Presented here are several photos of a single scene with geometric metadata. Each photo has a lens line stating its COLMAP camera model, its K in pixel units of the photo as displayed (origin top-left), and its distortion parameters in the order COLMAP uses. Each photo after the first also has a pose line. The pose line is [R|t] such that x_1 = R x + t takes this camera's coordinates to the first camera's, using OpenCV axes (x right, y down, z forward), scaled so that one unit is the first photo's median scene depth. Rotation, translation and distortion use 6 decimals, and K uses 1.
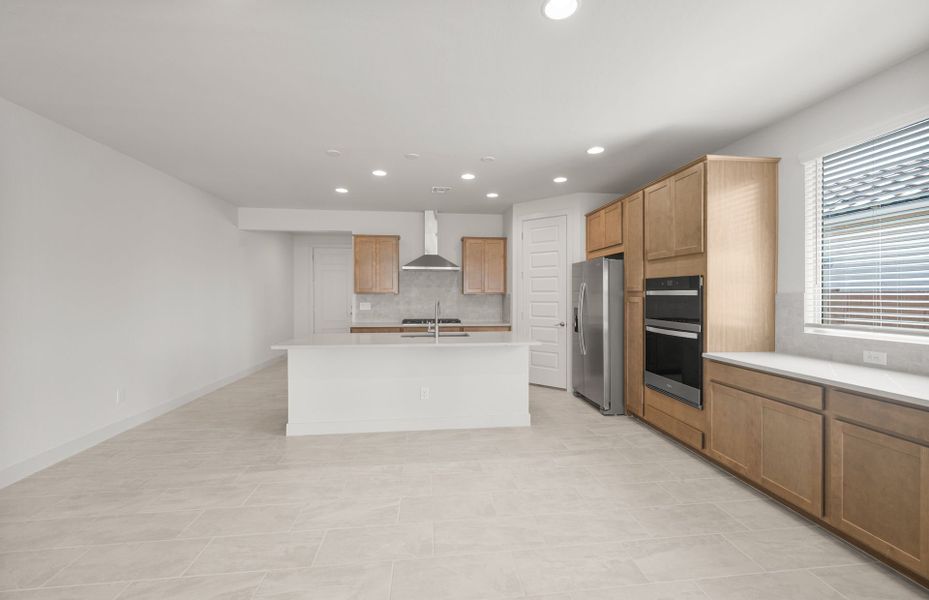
lens RADIAL K [[379.5, 0, 469.7], [0, 379.5, 293.8], [0, 0, 1]] dist [-0.000759, -0.000210]
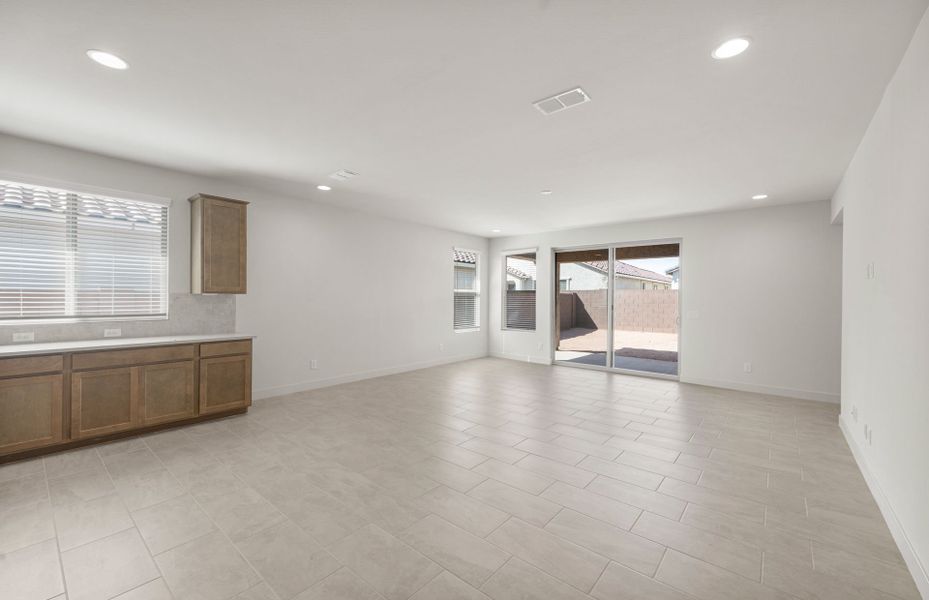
lens RADIAL K [[377.6, 0, 467.1], [0, 377.6, 298.5], [0, 0, 1]] dist [0.001339, 0.000004]
pose [[-0.683850, -0.008459, 0.729574, -0.743209], [-0.011480, 0.999934, 0.000833, 0.001810], [-0.729532, -0.007806, -0.683902, 0.506217]]
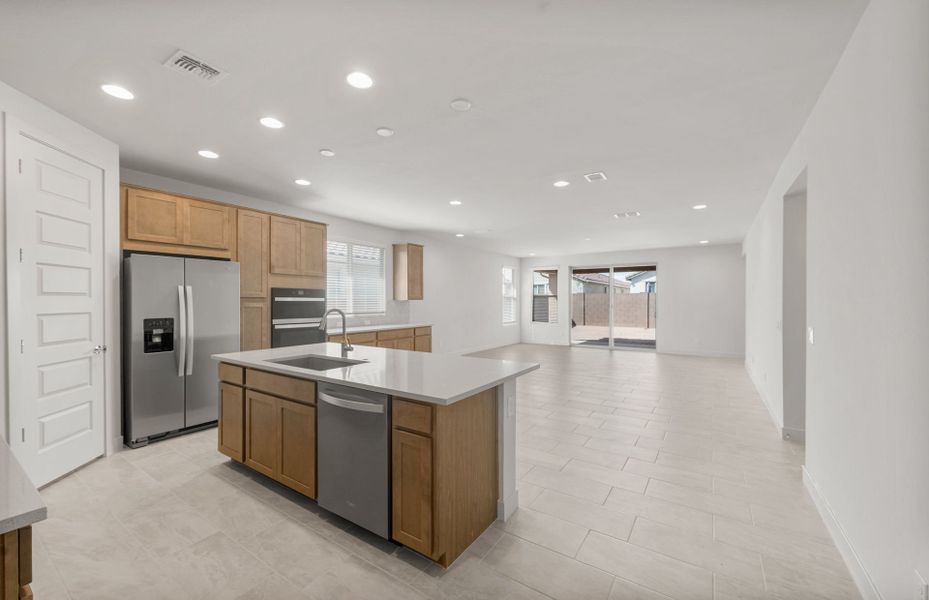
lens RADIAL K [[368.0, 0, 464.5], [0, 368.0, 300.0], [0, 0, 1]] dist [0.001660, 0.000055]
pose [[-0.754748, 0.000805, 0.656014, -0.856419], [-0.002230, 0.999990, -0.003794, 0.003913], [-0.656011, -0.004326, -0.754739, 1.584706]]
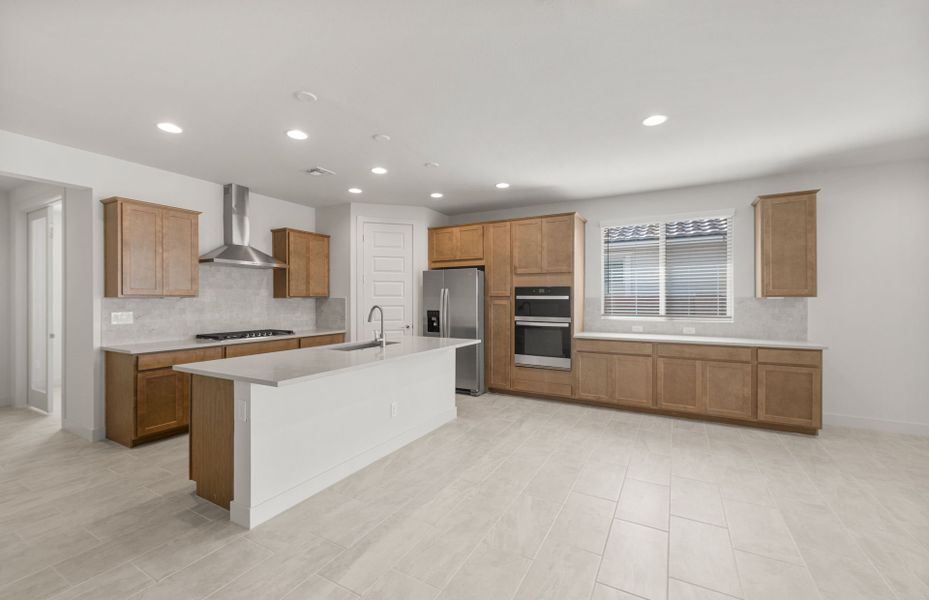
lens RADIAL K [[377.6, 0, 467.1], [0, 377.6, 298.5], [0, 0, 1]] dist [0.001339, 0.000004]
pose [[0.584543, 0.000929, 0.811362, -0.782126], [-0.001301, 0.999999, -0.000207, 0.001997], [-0.811361, -0.000934, 0.584544, 0.363832]]
